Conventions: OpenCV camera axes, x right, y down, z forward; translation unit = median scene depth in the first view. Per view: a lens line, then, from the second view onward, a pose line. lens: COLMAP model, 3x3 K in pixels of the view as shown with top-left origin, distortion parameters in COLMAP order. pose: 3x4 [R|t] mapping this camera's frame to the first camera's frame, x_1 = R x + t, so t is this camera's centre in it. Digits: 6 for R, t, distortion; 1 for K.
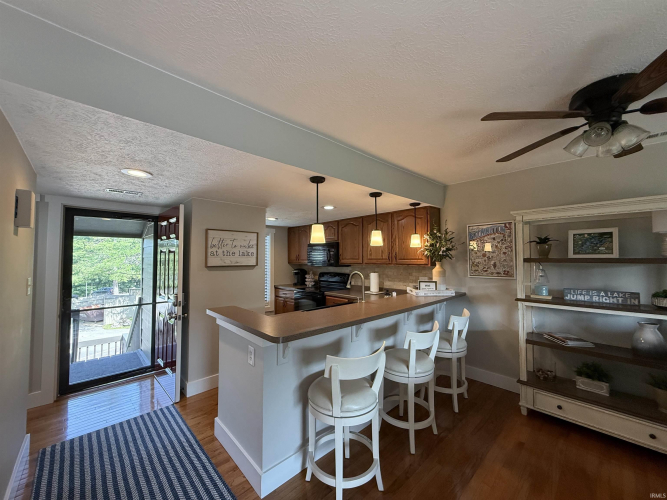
lens RADIAL K [[263.8, 0, 331.7], [0, 263.8, 248.5], [0, 0, 1]] dist [0.000565, 0.000070]
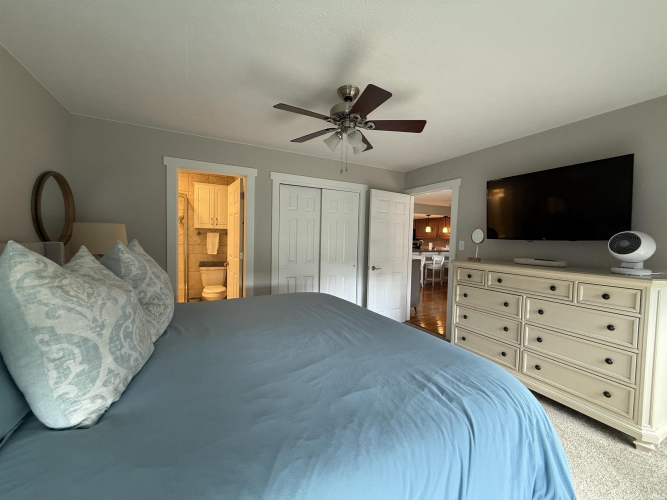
lens RADIAL K [[263.8, 0, 331.7], [0, 263.8, 248.5], [0, 0, 1]] dist [0.000565, 0.000070]
pose [[0.959362, 0.032562, -0.280294, -0.018394], [-0.012856, 0.997332, 0.071860, -0.010992], [0.281886, -0.065336, 0.957221, -1.134275]]
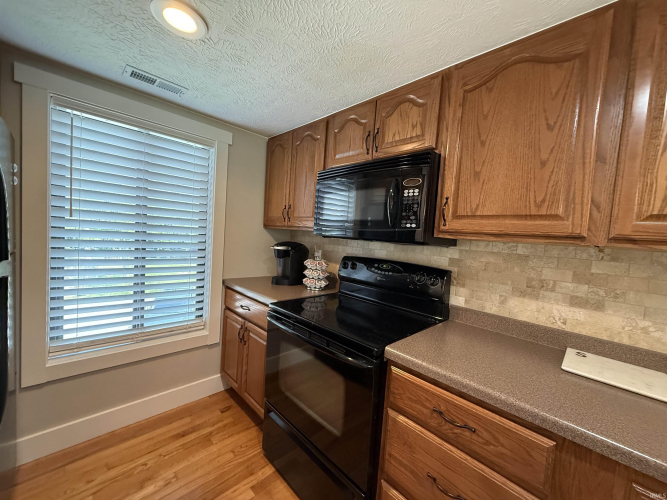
lens RADIAL K [[263.8, 0, 331.7], [0, 263.8, 248.5], [0, 0, 1]] dist [0.000565, 0.000070]
pose [[0.997255, 0.071572, 0.018967, -0.069939], [-0.073030, 0.993019, 0.092632, 0.047282], [-0.012204, -0.093763, 0.995520, 0.630970]]
